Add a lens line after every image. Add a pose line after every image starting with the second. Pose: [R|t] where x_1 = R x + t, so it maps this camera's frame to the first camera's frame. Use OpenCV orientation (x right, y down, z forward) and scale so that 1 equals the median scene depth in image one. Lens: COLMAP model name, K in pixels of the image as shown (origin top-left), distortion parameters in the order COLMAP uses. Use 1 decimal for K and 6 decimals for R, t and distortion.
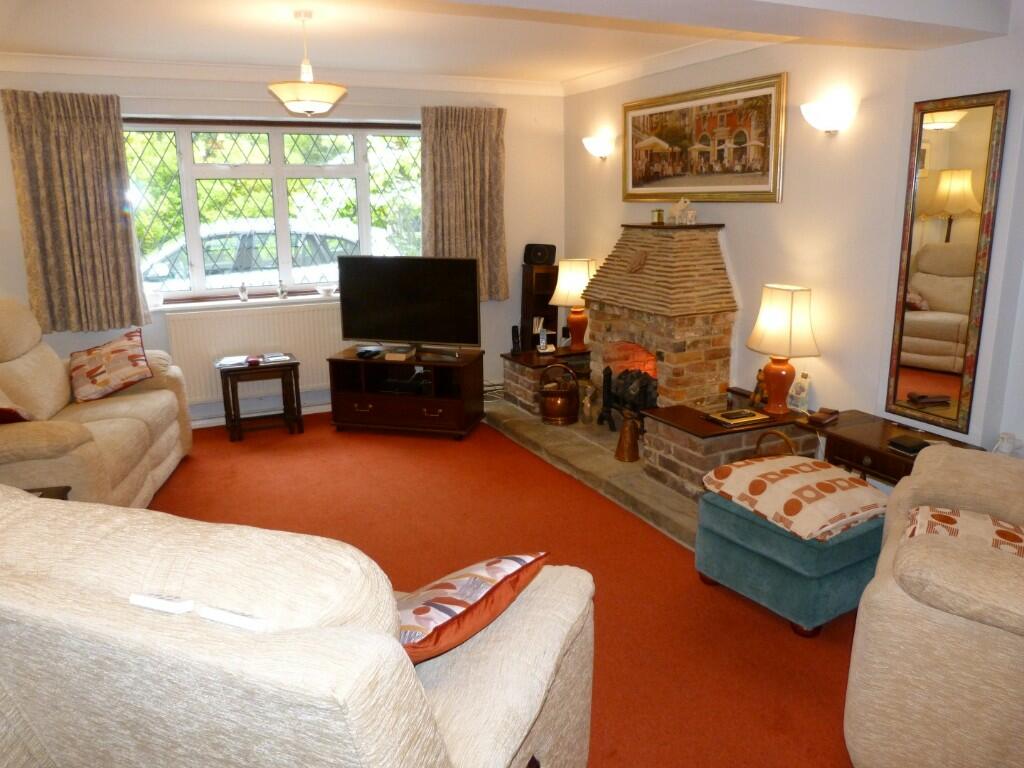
lens RADIAL K [[772.6, 0, 508.7], [0, 772.6, 384.3], [0, 0, 1]] dist [-0.013150, 0.000168]
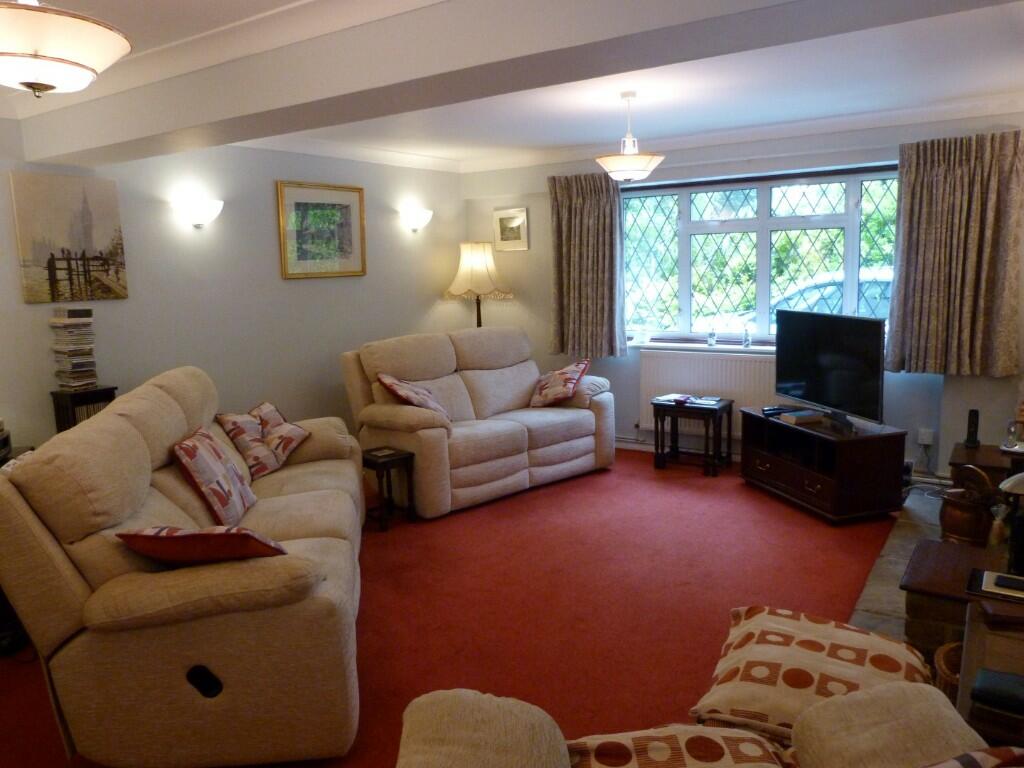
lens RADIAL K [[772.6, 0, 509.4], [0, 772.6, 380.4], [0, 0, 1]] dist [-0.013150, 0.000168]
pose [[0.514925, 0.129100, -0.847458, 0.485723], [-0.175744, 0.983495, 0.043039, -0.064890], [0.839027, 0.126774, 0.529114, 0.229780]]
